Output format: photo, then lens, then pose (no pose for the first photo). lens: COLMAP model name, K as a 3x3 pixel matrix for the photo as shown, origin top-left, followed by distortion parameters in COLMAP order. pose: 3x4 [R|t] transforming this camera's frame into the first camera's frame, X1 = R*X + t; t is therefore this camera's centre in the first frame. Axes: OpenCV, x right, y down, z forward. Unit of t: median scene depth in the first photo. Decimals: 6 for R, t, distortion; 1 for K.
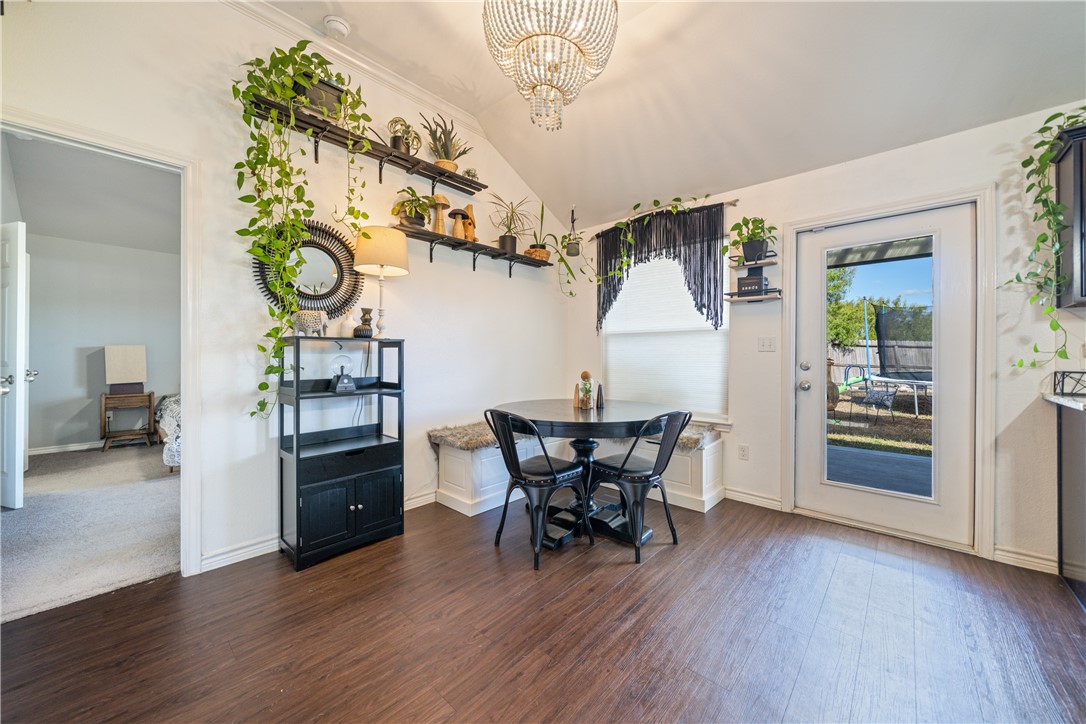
lens RADIAL K [[402.2, 0, 543.0], [0, 402.2, 362.0], [0, 0, 1]] dist [-0.000216, 0.000020]
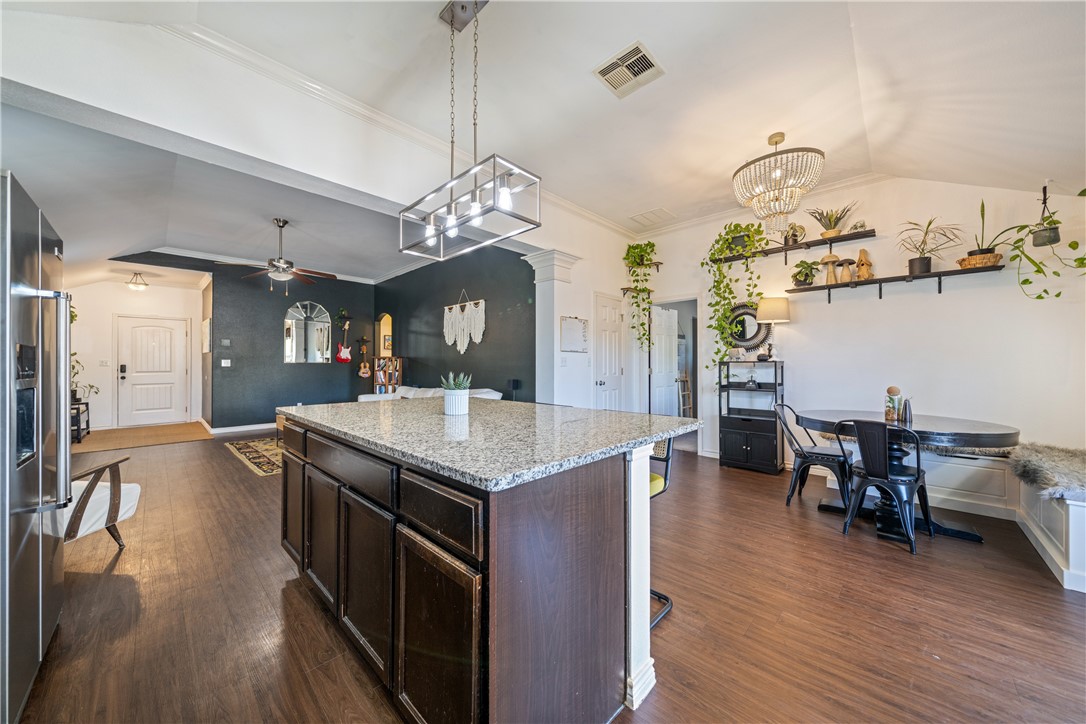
lens RADIAL K [[372.9, 0, 543.0], [0, 372.9, 362.0], [0, 0, 1]] dist [-0.000006, -0.000008]
pose [[-0.014498, -0.003624, -0.999888, 1.211664], [-0.004723, 0.999983, -0.003556, -0.041804], [0.999884, 0.004671, -0.014515, 0.025414]]
